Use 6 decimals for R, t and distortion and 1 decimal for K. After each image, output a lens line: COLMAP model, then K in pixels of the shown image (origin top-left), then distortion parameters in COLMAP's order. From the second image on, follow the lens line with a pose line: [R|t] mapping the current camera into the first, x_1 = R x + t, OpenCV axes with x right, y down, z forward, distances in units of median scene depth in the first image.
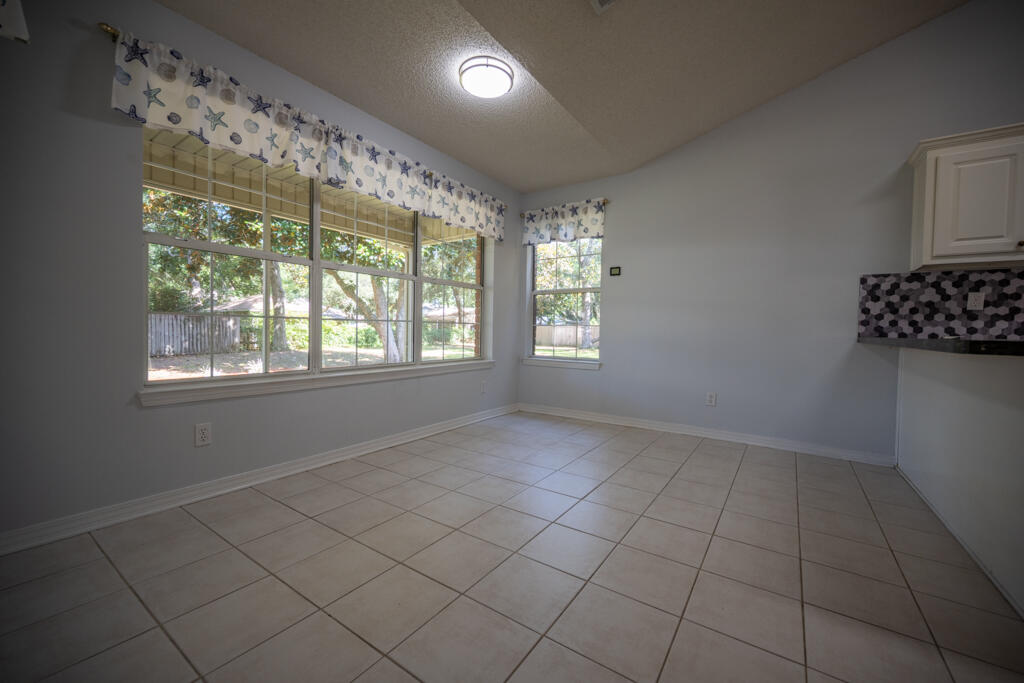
lens RADIAL K [[401.8, 0, 513.7], [0, 401.8, 339.7], [0, 0, 1]] dist [-0.000700, 0.000038]
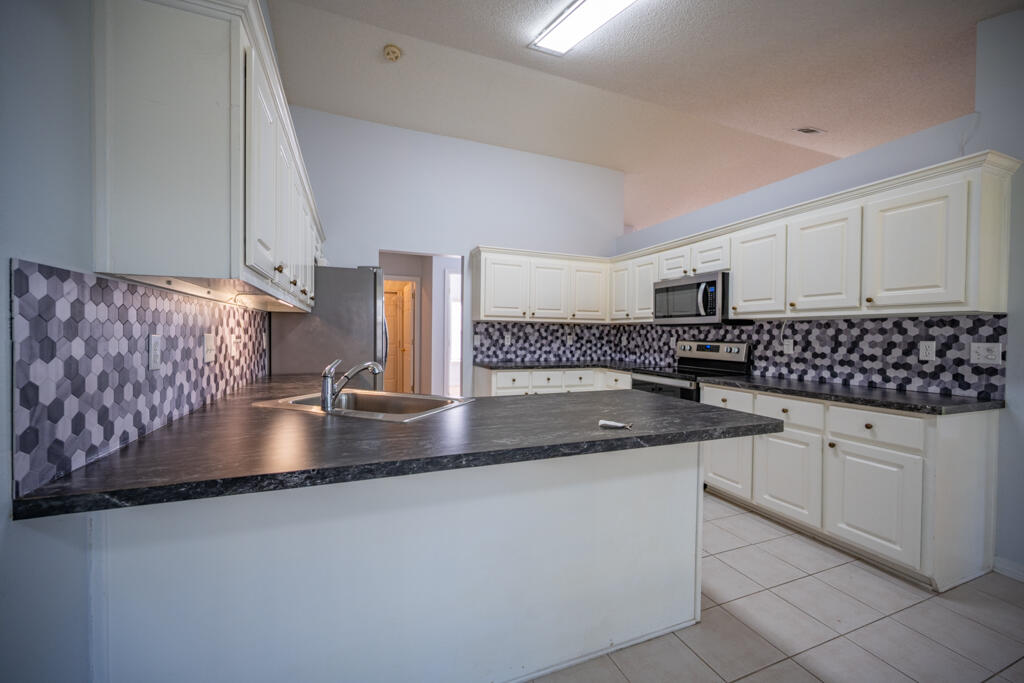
lens RADIAL K [[401.8, 0, 513.7], [0, 401.8, 339.7], [0, 0, 1]] dist [-0.000700, 0.000038]
pose [[-0.828498, -0.038017, 0.558700, 0.484808], [-0.012708, 0.998712, 0.049112, -0.134261], [-0.559847, 0.033589, -0.827915, 1.104515]]
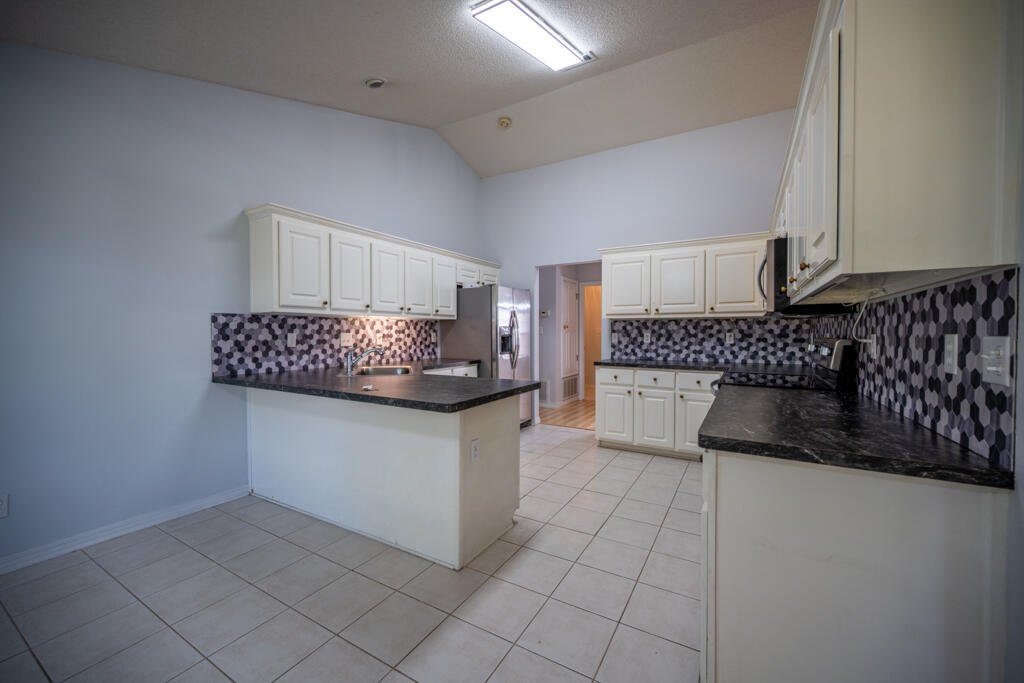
lens RADIAL K [[401.8, 0, 513.7], [0, 401.8, 339.7], [0, 0, 1]] dist [-0.000700, 0.000038]
pose [[-0.068868, -0.038358, 0.996888, -0.162685], [0.027187, 0.998817, 0.040310, -0.123358], [-0.997255, 0.029878, -0.067744, 0.364828]]
